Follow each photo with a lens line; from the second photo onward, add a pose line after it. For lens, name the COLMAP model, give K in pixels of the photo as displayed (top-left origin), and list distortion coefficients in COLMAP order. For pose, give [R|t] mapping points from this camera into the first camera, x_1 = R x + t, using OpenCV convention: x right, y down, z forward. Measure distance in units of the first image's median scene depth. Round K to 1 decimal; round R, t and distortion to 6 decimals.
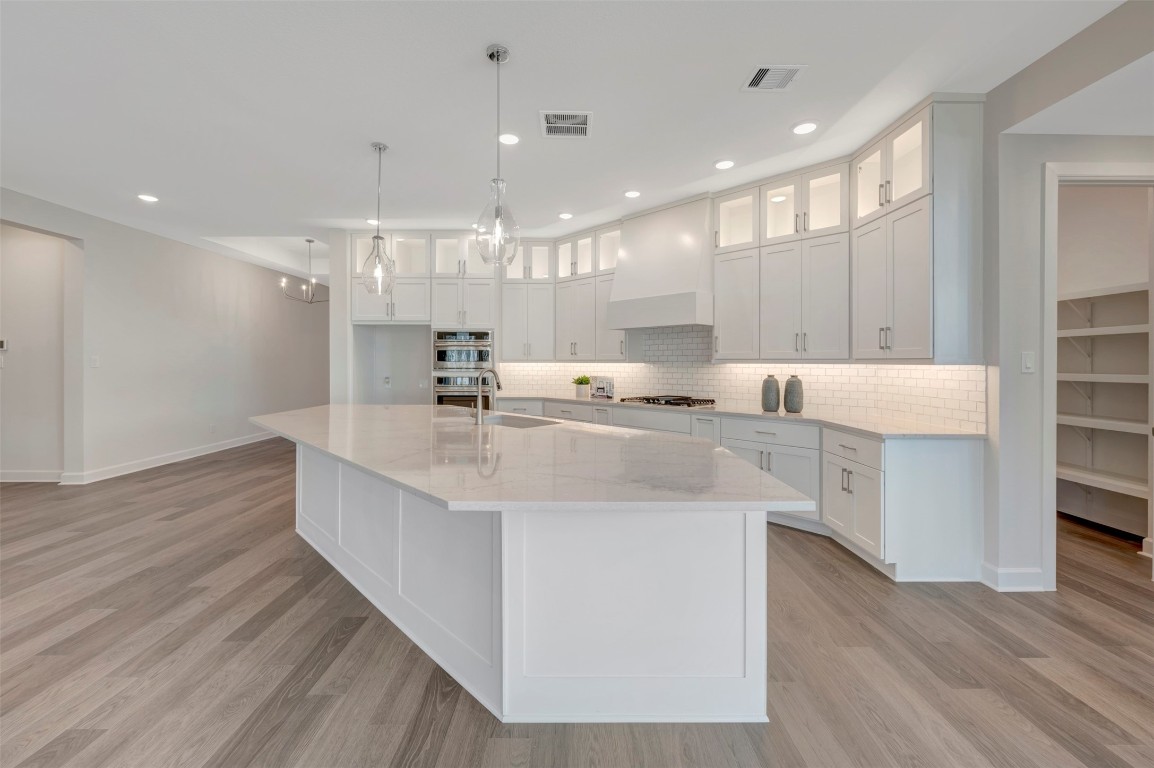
lens RADIAL K [[459.0, 0, 580.0], [0, 459.0, 365.6], [0, 0, 1]] dist [-0.002974, -0.000364]
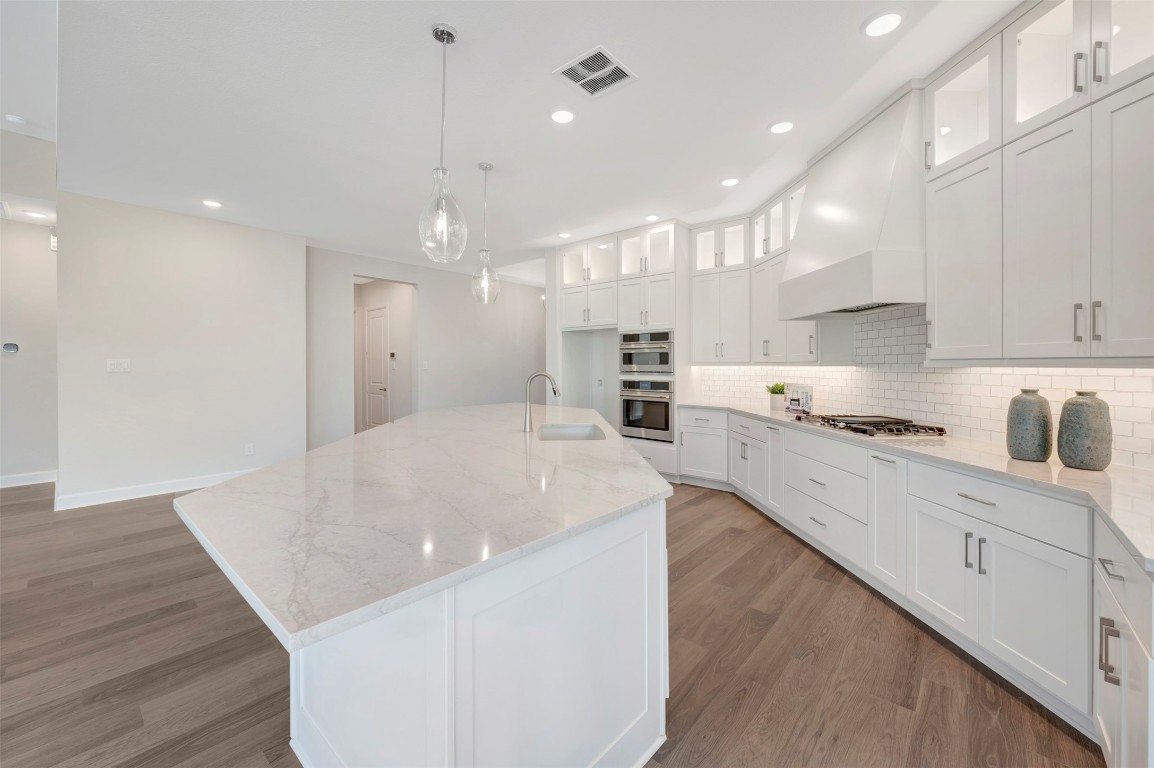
lens RADIAL K [[459.0, 0, 582.2], [0, 459.0, 370.0], [0, 0, 1]] dist [-0.002974, -0.000364]
pose [[0.749571, 0.004155, -0.661911, 0.340345], [-0.002540, 0.999991, 0.003401, -0.001179], [0.661919, -0.000868, 0.749575, 0.257170]]
